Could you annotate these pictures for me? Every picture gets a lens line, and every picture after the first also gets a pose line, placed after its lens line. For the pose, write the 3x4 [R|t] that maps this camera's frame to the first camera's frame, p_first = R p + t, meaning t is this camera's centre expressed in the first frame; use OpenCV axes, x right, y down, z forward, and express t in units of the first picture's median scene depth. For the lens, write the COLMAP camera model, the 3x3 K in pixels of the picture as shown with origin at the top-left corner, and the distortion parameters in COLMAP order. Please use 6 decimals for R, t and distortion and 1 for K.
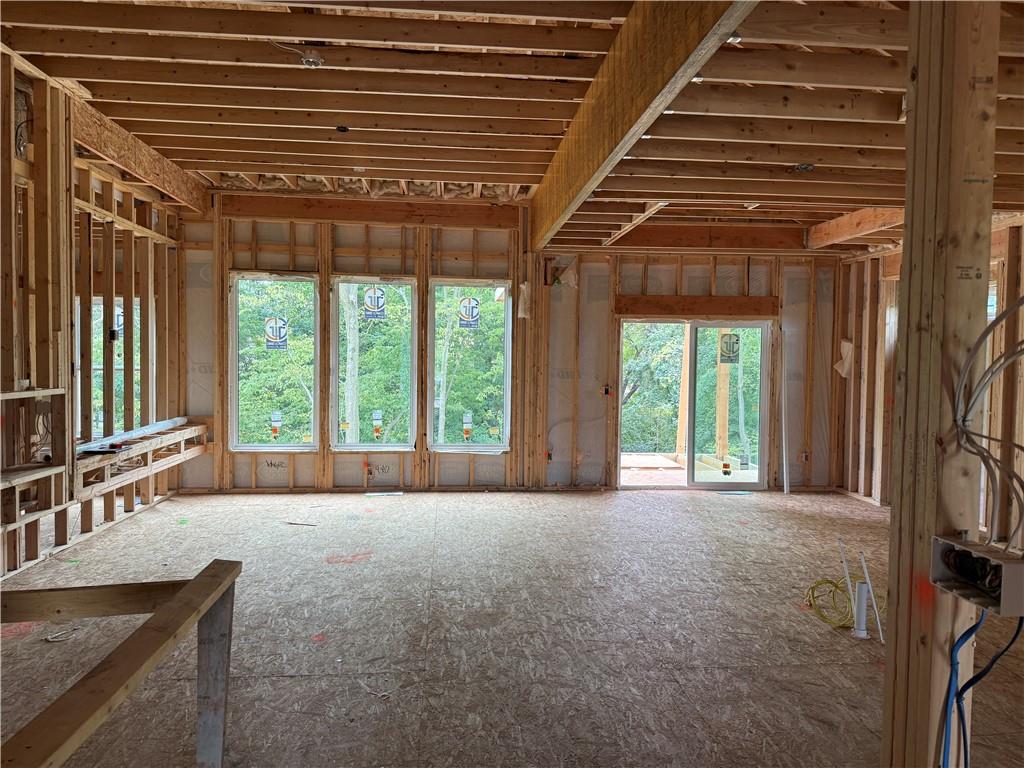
lens RADIAL K [[719.2, 0, 511.5], [0, 719.2, 383.5], [0, 0, 1]] dist [0.003069, 0.000190]
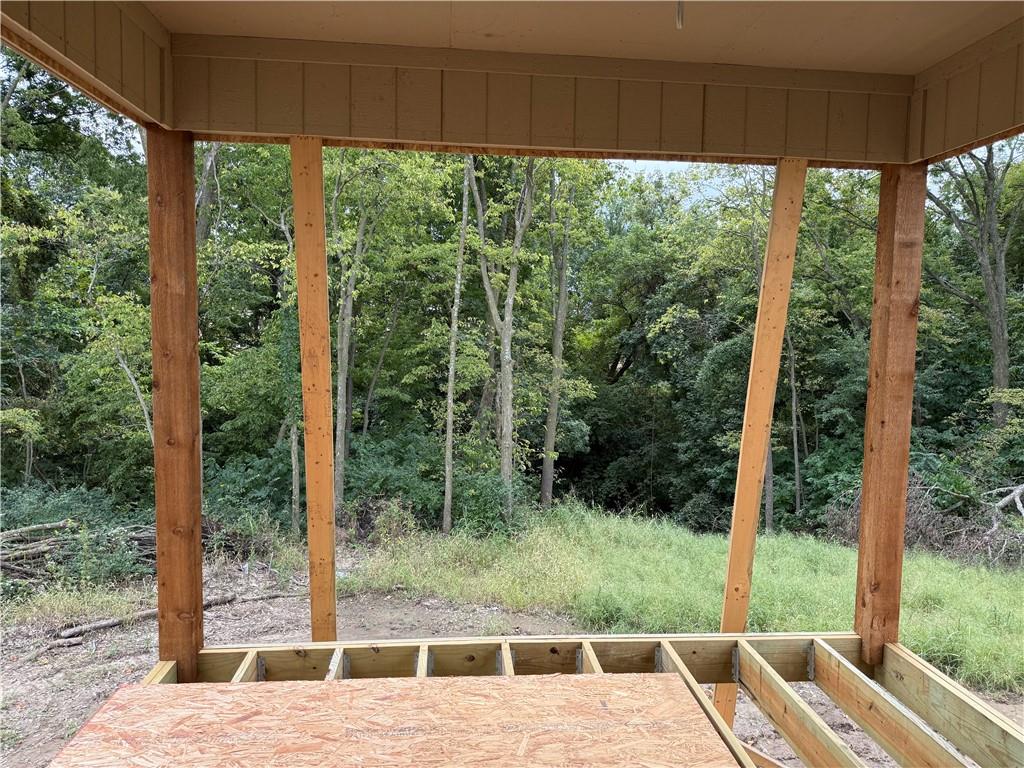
lens RADIAL K [[719.2, 0, 511.4], [0, 719.2, 382.6], [0, 0, 1]] dist [0.003069, 0.000190]
pose [[0.999970, 0.007165, 0.002892, 0.031531], [-0.007278, 0.999126, 0.041150, -0.005450], [-0.002594, -0.041170, 0.999149, 0.149252]]
